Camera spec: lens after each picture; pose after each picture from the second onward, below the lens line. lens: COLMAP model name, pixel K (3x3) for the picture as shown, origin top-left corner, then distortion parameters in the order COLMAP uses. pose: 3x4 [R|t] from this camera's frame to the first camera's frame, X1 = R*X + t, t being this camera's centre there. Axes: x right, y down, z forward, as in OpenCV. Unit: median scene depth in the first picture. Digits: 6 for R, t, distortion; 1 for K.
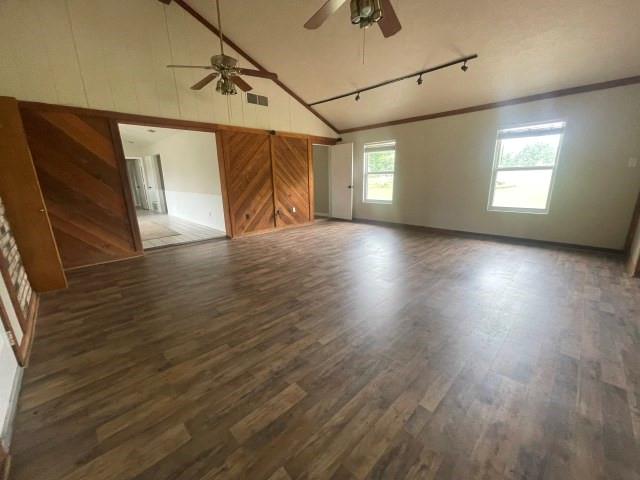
lens RADIAL K [[266.1, 0, 326.8], [0, 266.1, 243.2], [0, 0, 1]] dist [0.000475, 0.000202]
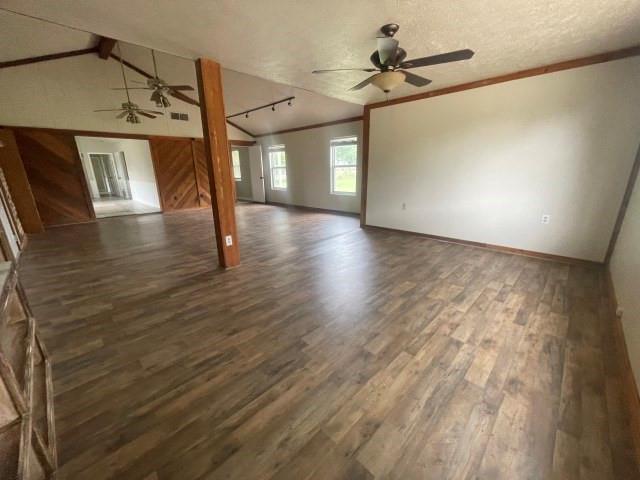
lens RADIAL K [[256.6, 0, 320.8], [0, 256.6, 243.6], [0, 0, 1]] dist [-0.002573, 0.000079]
pose [[0.999737, -0.001684, 0.022892, 0.424284], [0.000758, 0.999185, 0.040365, 0.083945], [-0.022942, -0.040337, 0.998923, -0.385983]]
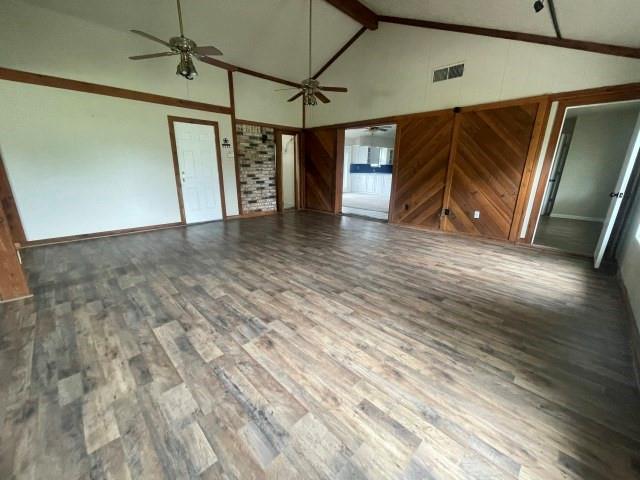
lens RADIAL K [[266.1, 0, 326.8], [0, 266.1, 243.2], [0, 0, 1]] dist [0.000475, 0.000202]
pose [[0.044704, 0.278646, -0.959353, 0.607855], [-0.262713, 0.929791, 0.257818, -0.141819], [0.963838, 0.240509, 0.114770, 0.598188]]
